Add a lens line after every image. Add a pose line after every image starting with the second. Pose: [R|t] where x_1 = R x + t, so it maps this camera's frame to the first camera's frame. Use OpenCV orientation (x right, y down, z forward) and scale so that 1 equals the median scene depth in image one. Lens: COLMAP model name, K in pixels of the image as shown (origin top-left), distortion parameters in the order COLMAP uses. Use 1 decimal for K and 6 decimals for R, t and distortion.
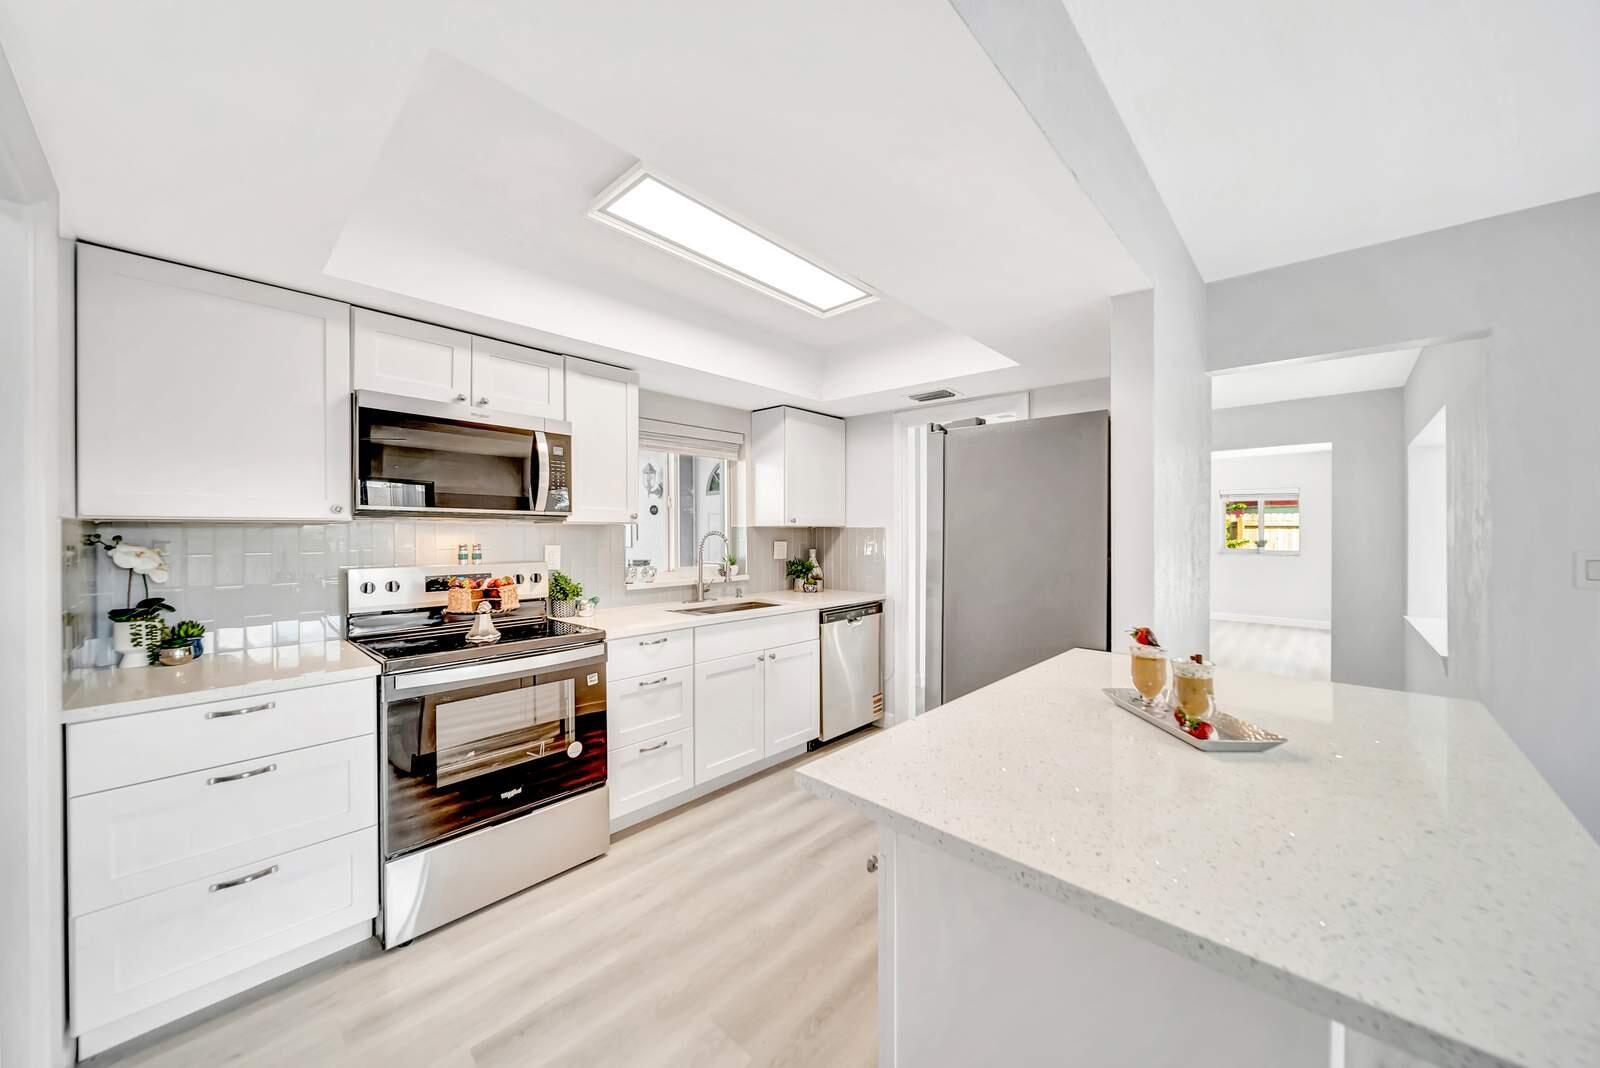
lens RADIAL K [[572.2, 0, 798.4], [0, 572.2, 534.7], [0, 0, 1]] dist [-0.003845, -0.000862]
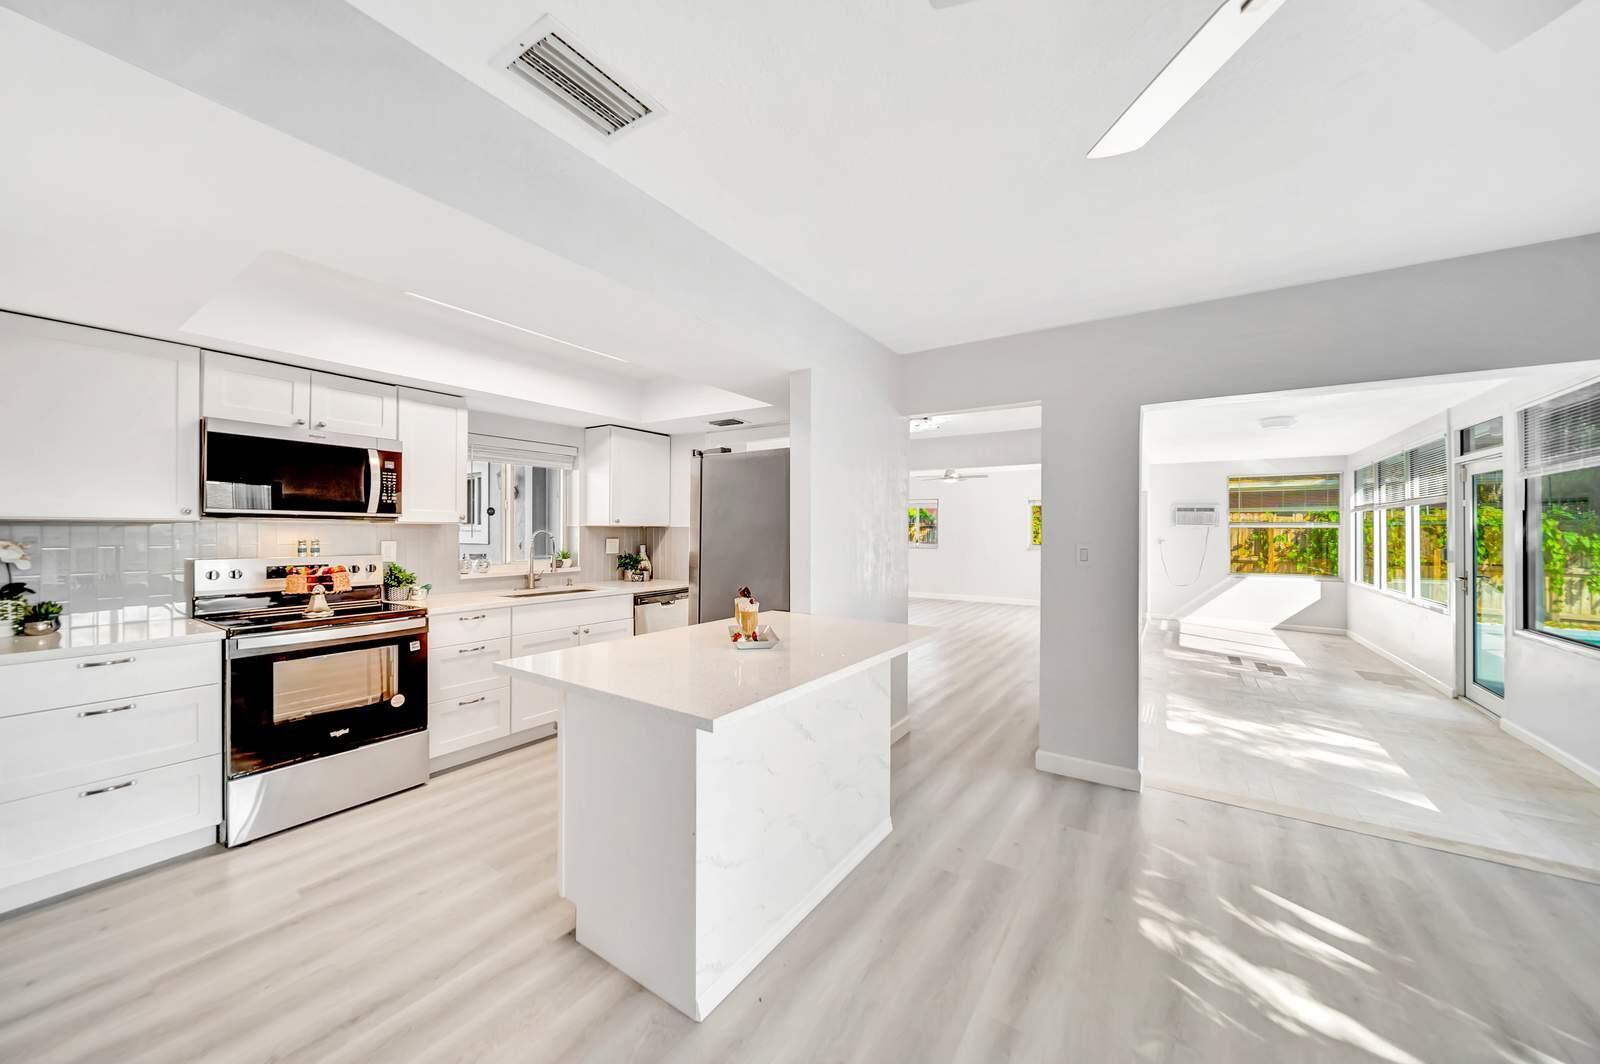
lens RADIAL K [[572.2, 0, 799.4], [0, 572.2, 529.3], [0, 0, 1]] dist [-0.003845, -0.000862]
pose [[0.986748, 0.001357, 0.162253, 0.273104], [0.000213, 0.999953, -0.009655, 0.006039], [-0.162258, 0.009562, 0.986702, -0.388422]]
